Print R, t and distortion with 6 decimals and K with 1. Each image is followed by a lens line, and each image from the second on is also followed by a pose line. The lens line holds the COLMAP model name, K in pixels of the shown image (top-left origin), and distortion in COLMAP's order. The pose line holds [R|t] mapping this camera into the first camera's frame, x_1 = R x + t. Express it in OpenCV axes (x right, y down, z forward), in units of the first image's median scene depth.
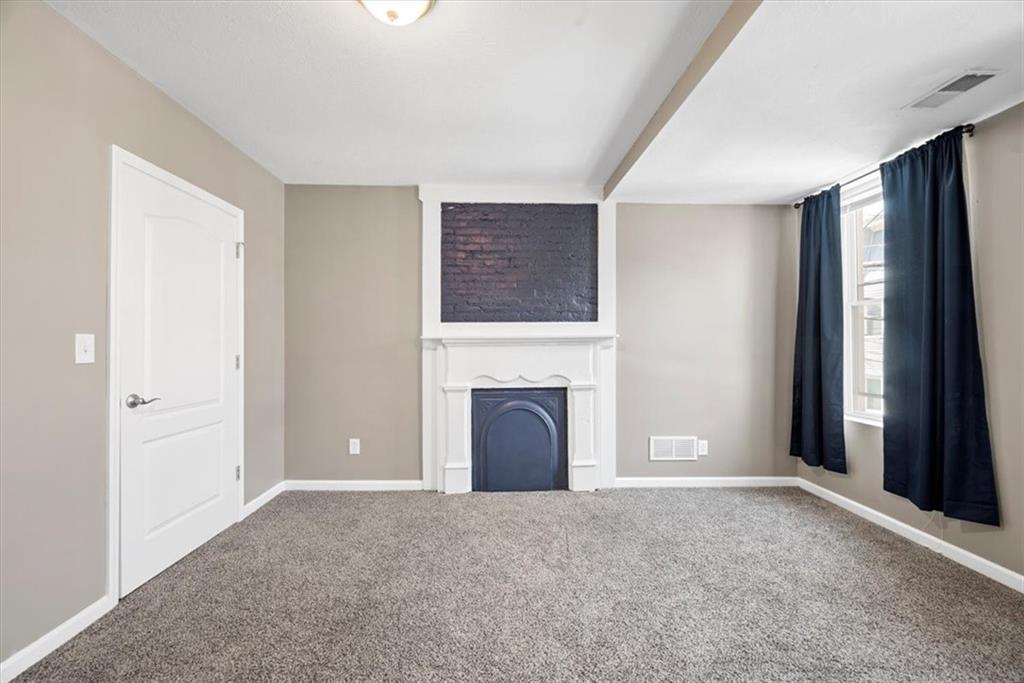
lens RADIAL K [[410.6, 0, 515.1], [0, 410.6, 342.5], [0, 0, 1]] dist [-0.000384, -0.000281]
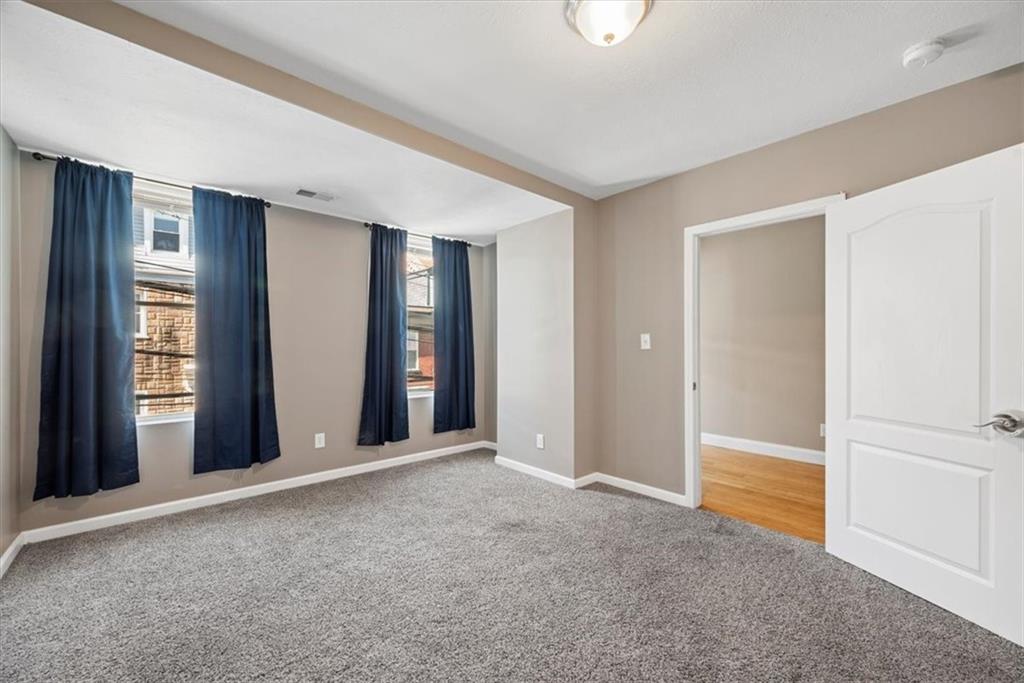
lens RADIAL K [[410.6, 0, 512.8], [0, 410.6, 346.1], [0, 0, 1]] dist [-0.000384, -0.000281]
pose [[-0.661127, -0.000120, 0.750274, -0.520666], [-0.003162, 0.999992, -0.002627, 0.004310], [-0.750268, -0.004109, -0.661121, 1.059265]]
